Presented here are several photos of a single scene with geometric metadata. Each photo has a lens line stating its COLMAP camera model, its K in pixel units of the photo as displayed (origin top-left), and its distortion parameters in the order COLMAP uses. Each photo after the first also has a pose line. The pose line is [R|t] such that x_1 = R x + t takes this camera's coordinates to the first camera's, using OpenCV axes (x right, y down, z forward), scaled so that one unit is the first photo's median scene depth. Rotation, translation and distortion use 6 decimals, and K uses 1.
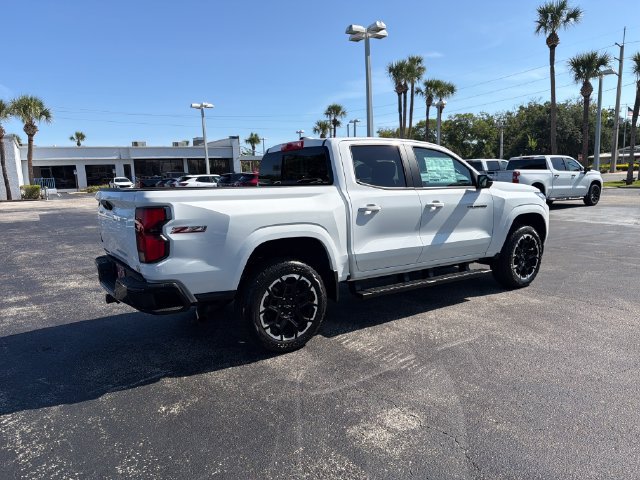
lens RADIAL K [[451.6, 0, 315.7], [0, 451.6, 243.6], [0, 0, 1]] dist [0.057115, -0.074656]
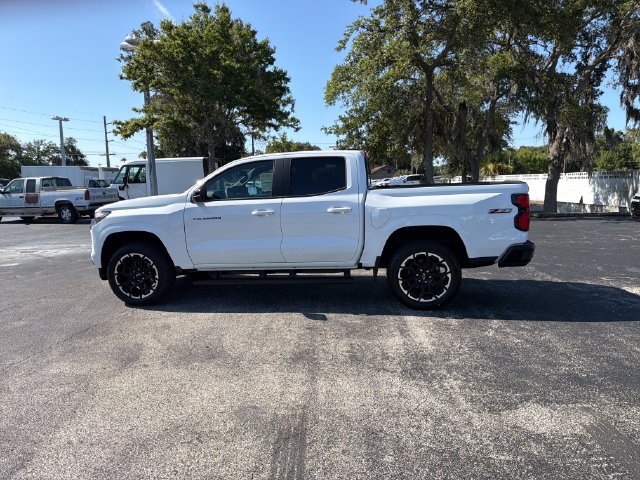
lens RADIAL K [[451.6, 0, 316.1], [0, 451.6, 241.4], [0, 0, 1]] dist [0.057115, -0.074656]
pose [[-0.731799, -0.041624, 0.680249, -0.769799], [0.144249, 0.966059, 0.214293, -0.263900], [-0.666080, 0.254944, -0.700957, 1.937477]]
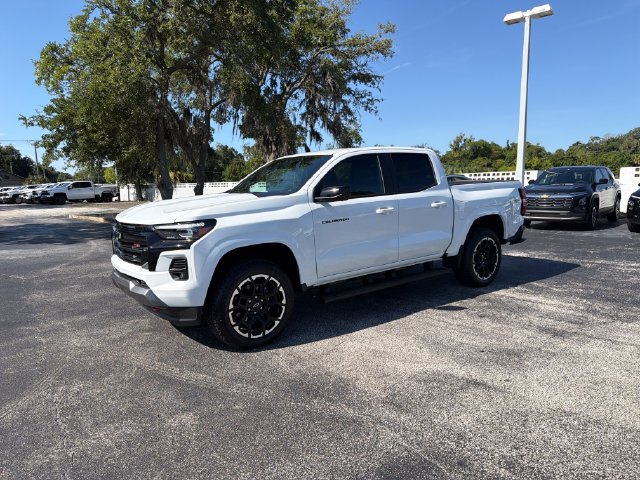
lens RADIAL K [[451.6, 0, 322.9], [0, 451.6, 240.0], [0, 0, 1]] dist [0.057115, -0.074656]
pose [[-0.997136, 0.058290, -0.048191, 0.235749], [0.043089, 0.961495, 0.271424, -0.331279], [0.062156, 0.268570, -0.961253, 2.215389]]
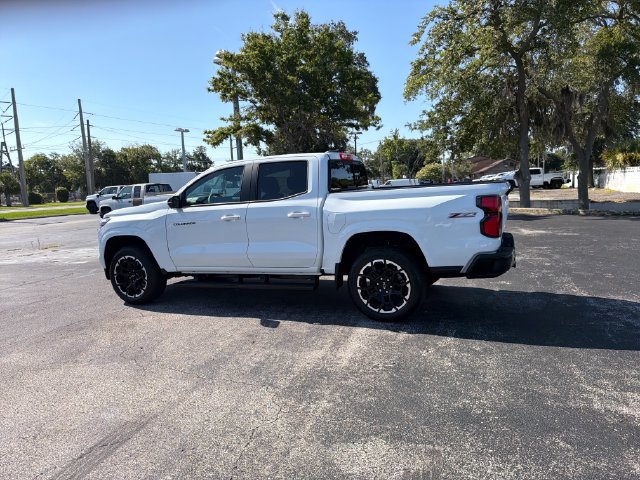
lens RADIAL K [[451.6, 0, 316.0], [0, 451.6, 237.3], [0, 0, 1]] dist [0.057115, -0.074656]
pose [[-0.534378, -0.039976, 0.844299, -0.976727], [0.188548, 0.968074, 0.165174, -0.214569], [-0.823947, 0.247456, -0.509780, 1.652755]]
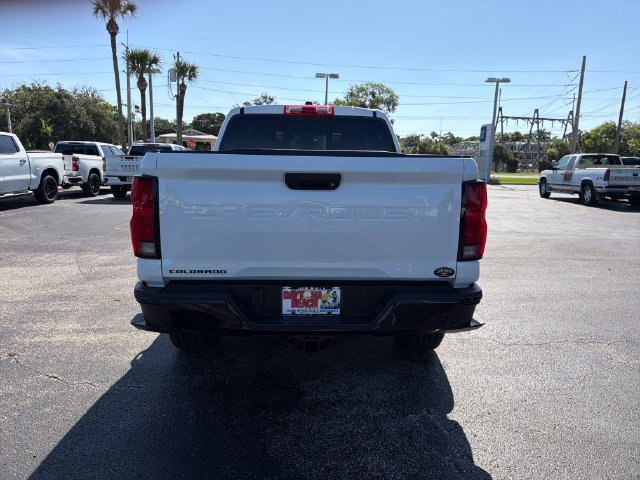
lens RADIAL K [[451.6, 0, 322.8], [0, 451.6, 242.8], [0, 0, 1]] dist [0.057115, -0.074656]
pose [[0.524644, -0.105983, 0.844699, -0.713405], [0.088136, 0.993651, 0.069930, -0.035896], [-0.846747, 0.037760, 0.530654, 0.535156]]
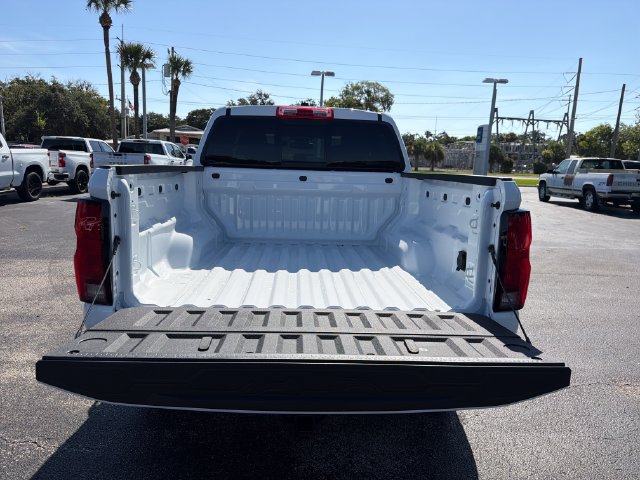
lens RADIAL K [[451.6, 0, 316.9], [0, 451.6, 237.4], [0, 0, 1]] dist [0.057115, -0.074656]
pose [[0.523901, -0.092884, 0.846700, -0.628339], [0.072469, 0.995293, 0.064344, -0.065254], [-0.848691, 0.027649, 0.528166, 0.590766]]
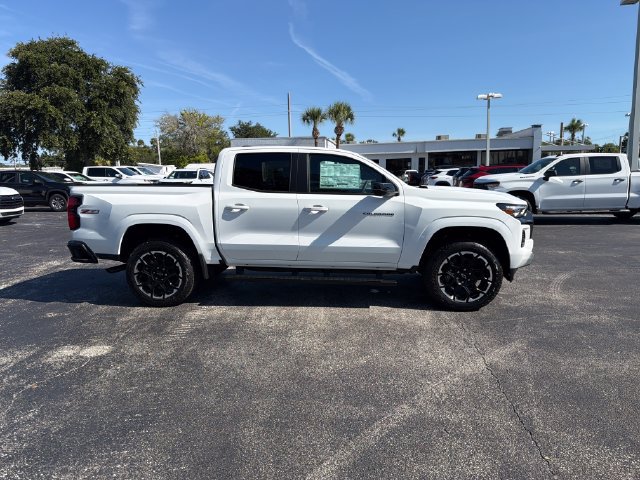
lens RADIAL K [[451.6, 0, 315.3], [0, 451.6, 242.4], [0, 0, 1]] dist [0.057115, -0.074656]
pose [[0.771254, 0.113332, -0.626358, 0.894712], [-0.103354, 0.993261, 0.052455, -0.059835], [0.628081, 0.024280, 0.777769, 0.169462]]
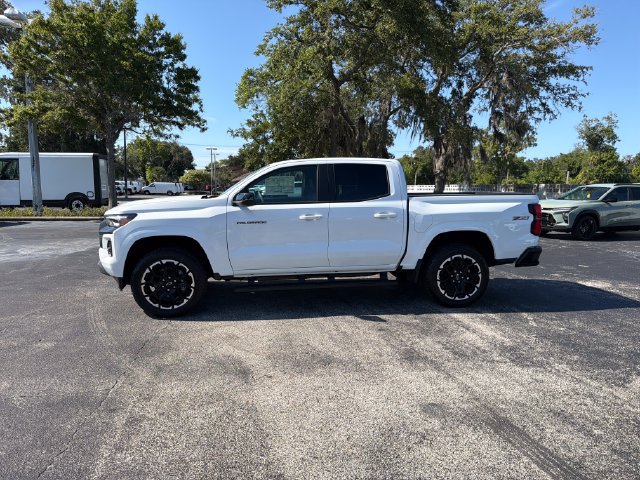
lens RADIAL K [[451.6, 0, 316.3], [0, 451.6, 241.1], [0, 0, 1]] dist [0.057115, -0.074656]
pose [[-0.898354, -0.031645, 0.438131, -0.429182], [0.081507, 0.968073, 0.237045, -0.315497], [-0.431645, 0.248661, -0.867093, 2.187112]]
